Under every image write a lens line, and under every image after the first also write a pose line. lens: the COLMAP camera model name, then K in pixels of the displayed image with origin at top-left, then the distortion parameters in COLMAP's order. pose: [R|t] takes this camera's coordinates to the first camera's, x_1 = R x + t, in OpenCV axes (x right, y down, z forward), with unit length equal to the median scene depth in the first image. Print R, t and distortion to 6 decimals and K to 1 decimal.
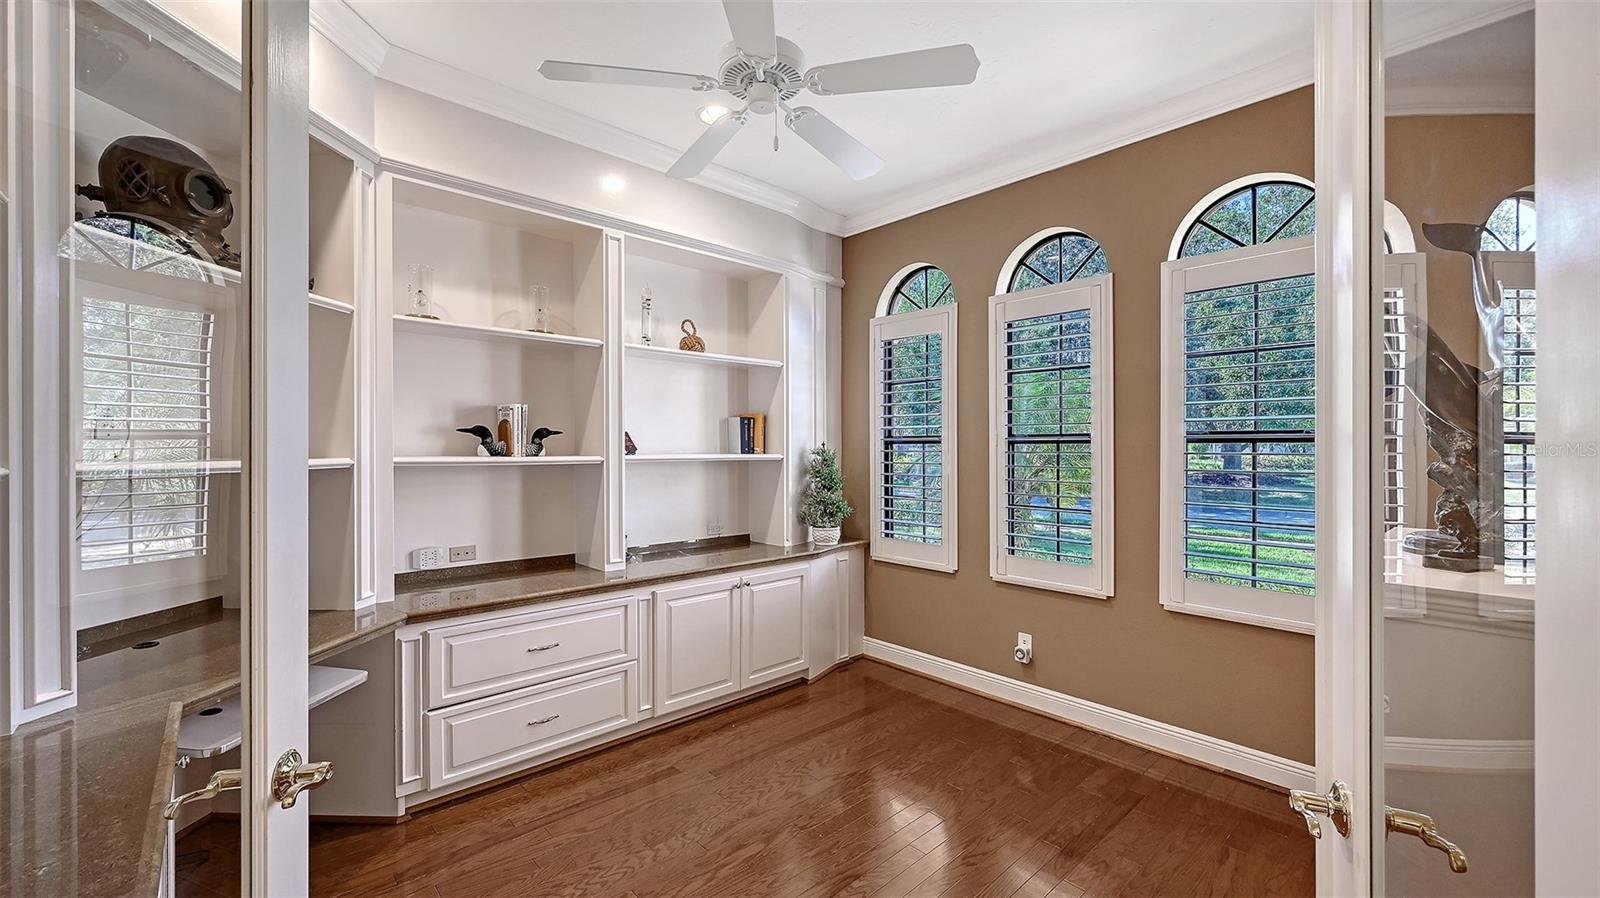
lens RADIAL K [[641.0, 0, 808.7], [0, 641.0, 451.3], [0, 0, 1]] dist [-0.002319, -0.000210]
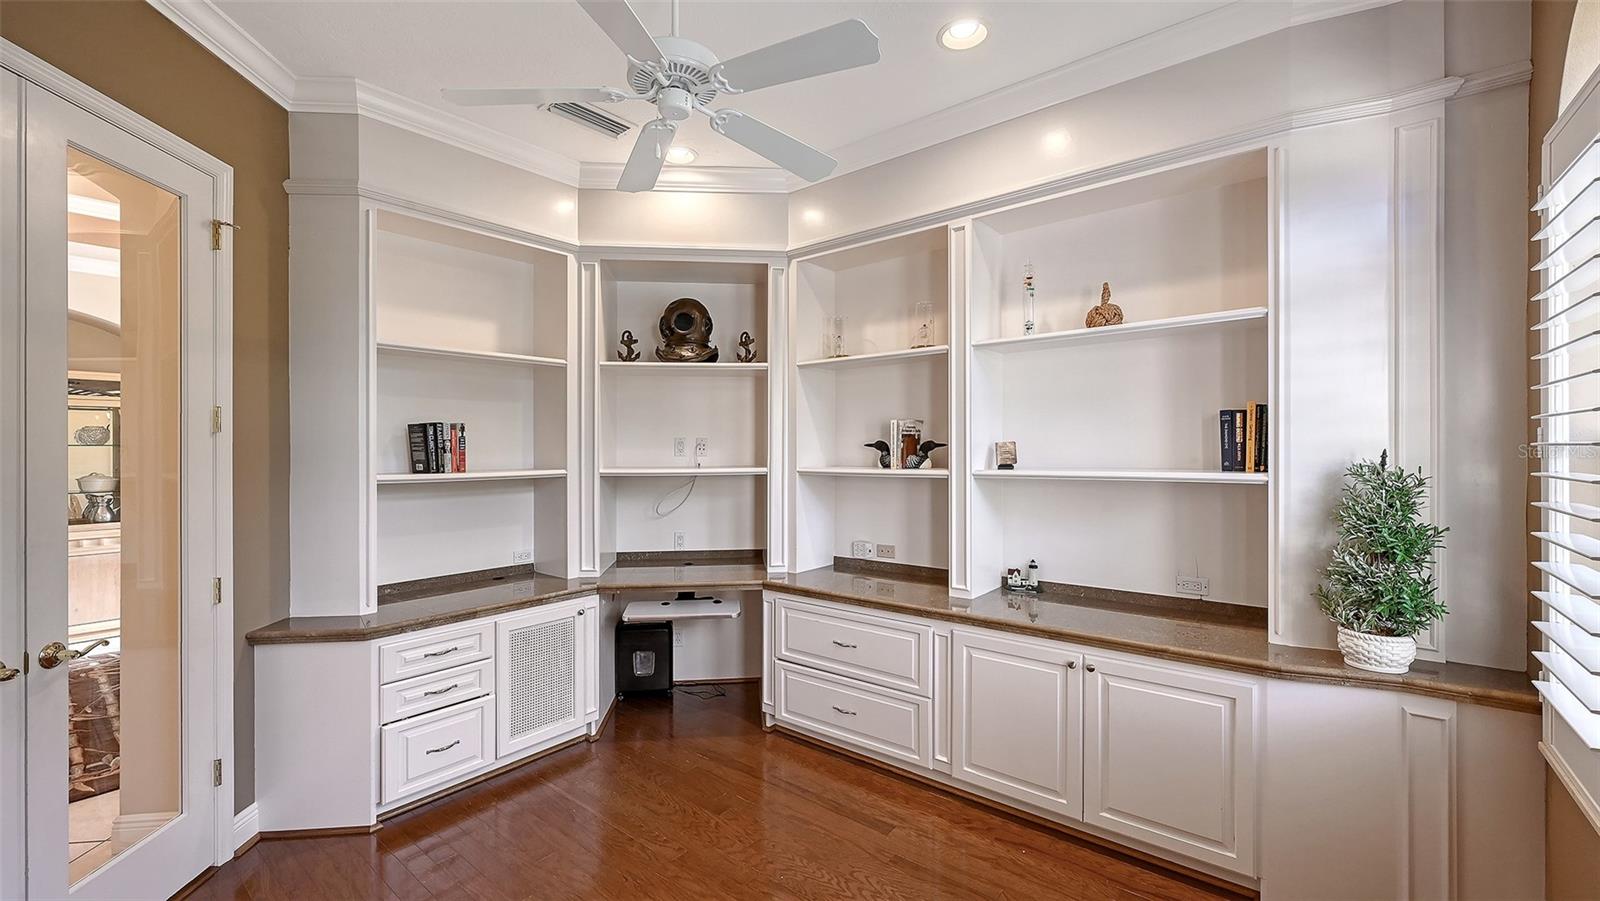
lens RADIAL K [[641.0, 0, 808.7], [0, 641.0, 452.8], [0, 0, 1]] dist [-0.002319, -0.000210]
pose [[0.139086, 0.002160, -0.990278, 0.559233], [0.002174, 0.999995, 0.002486, -0.020508], [0.990278, -0.002499, 0.139081, 0.664932]]
